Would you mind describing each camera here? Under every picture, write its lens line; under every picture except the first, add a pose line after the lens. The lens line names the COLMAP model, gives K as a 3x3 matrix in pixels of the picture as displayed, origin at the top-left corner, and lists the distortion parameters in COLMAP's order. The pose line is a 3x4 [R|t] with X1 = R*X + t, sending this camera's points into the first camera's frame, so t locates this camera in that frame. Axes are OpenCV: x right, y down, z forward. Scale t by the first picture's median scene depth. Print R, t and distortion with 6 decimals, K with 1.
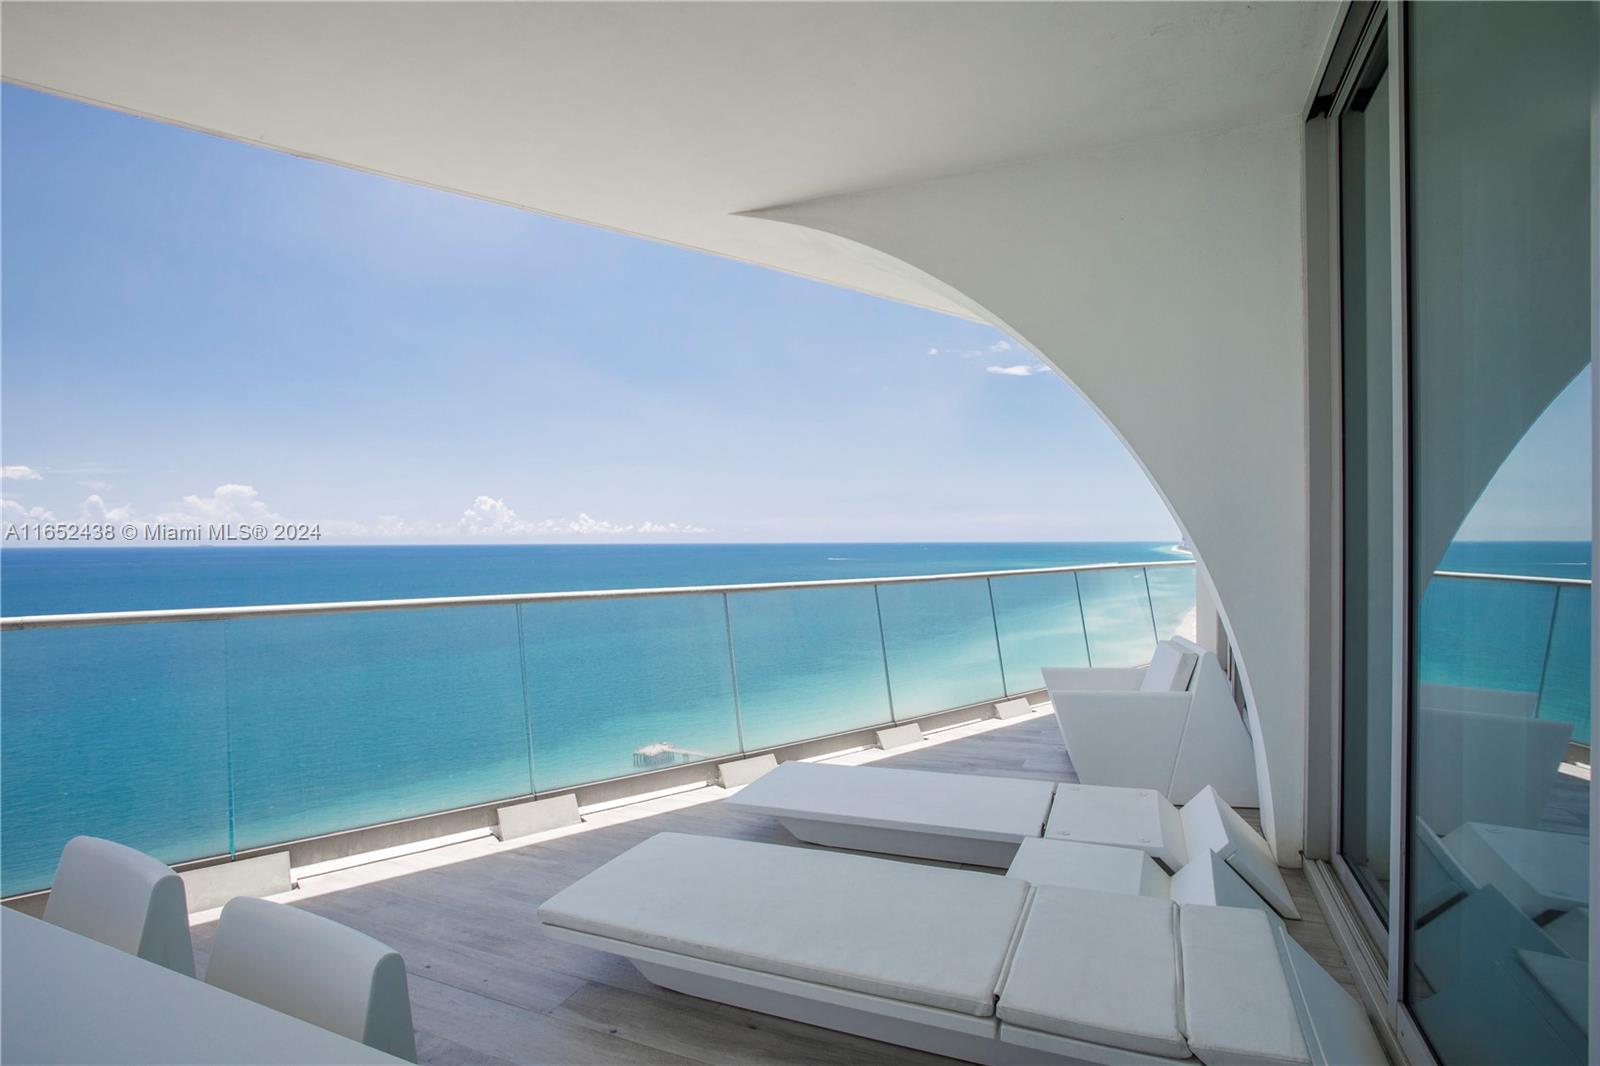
lens RADIAL K [[790.7, 0, 799.1], [0, 790.7, 541.3], [0, 0, 1]] dist [-0.011963, 0.007659]
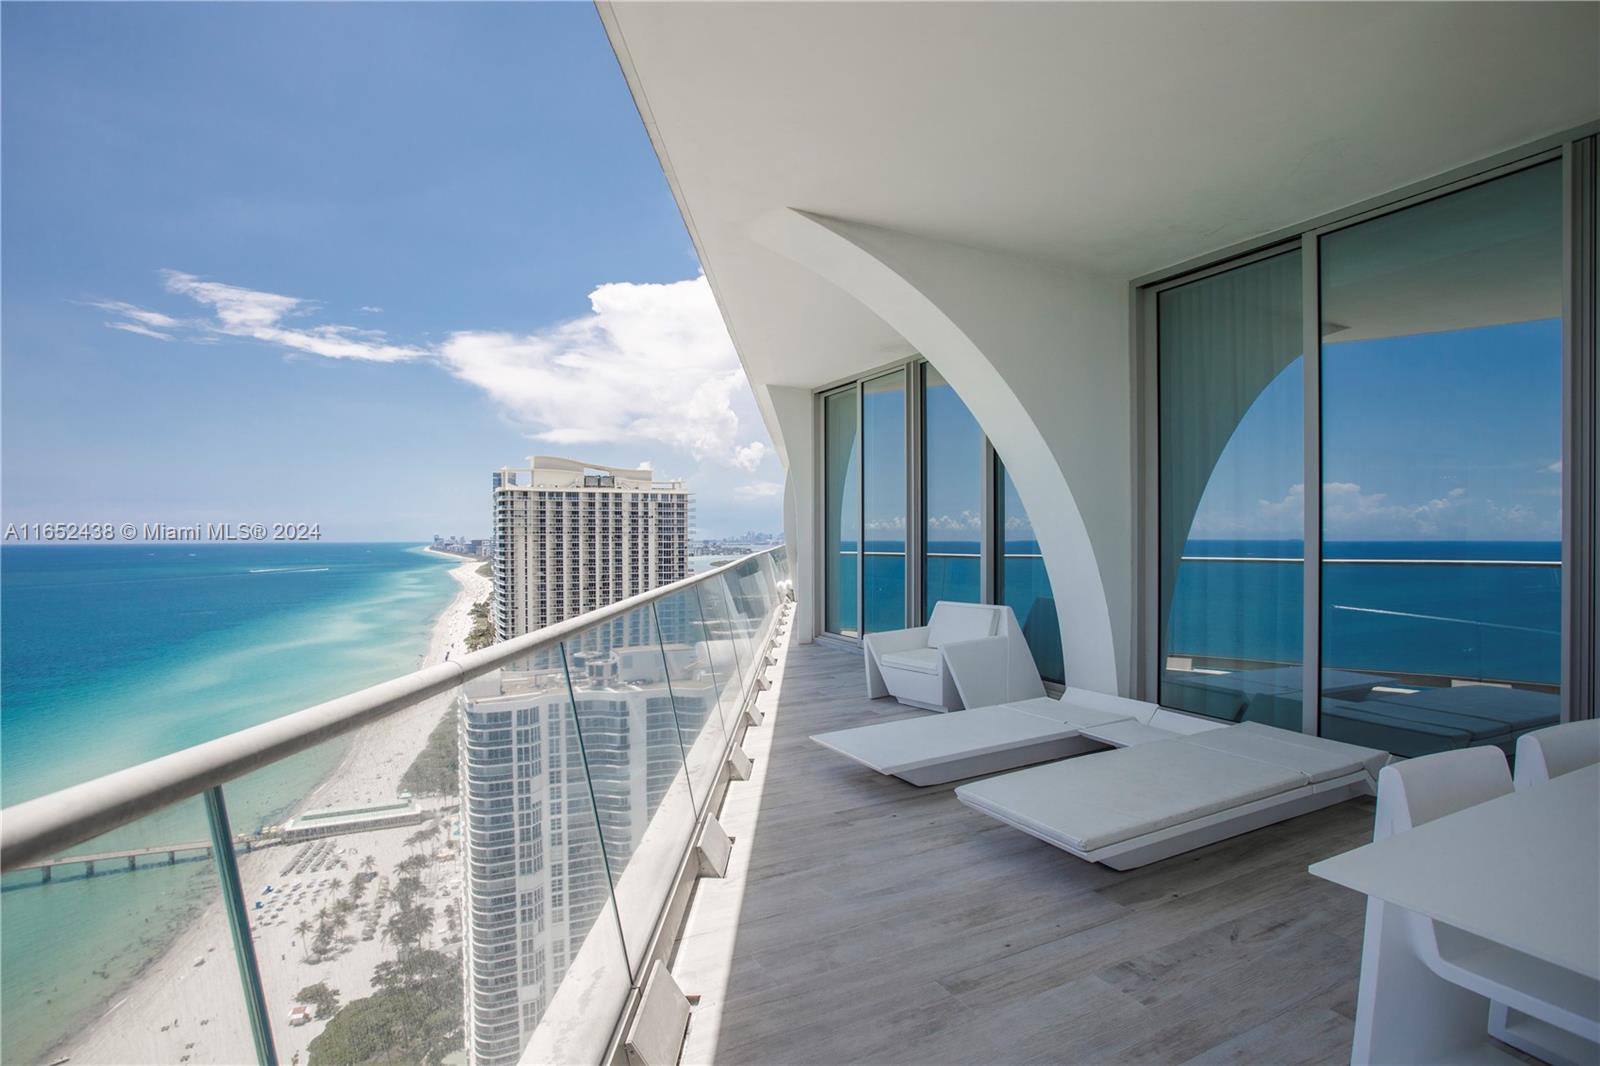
lens RADIAL K [[790.7, 0, 804.8], [0, 790.7, 536.5], [0, 0, 1]] dist [-0.011963, 0.007659]
pose [[0.585702, 0.022181, 0.810223, -1.081220], [-0.015548, 0.999749, -0.016130, 0.031161], [-0.810377, -0.003150, 0.585900, 0.467158]]
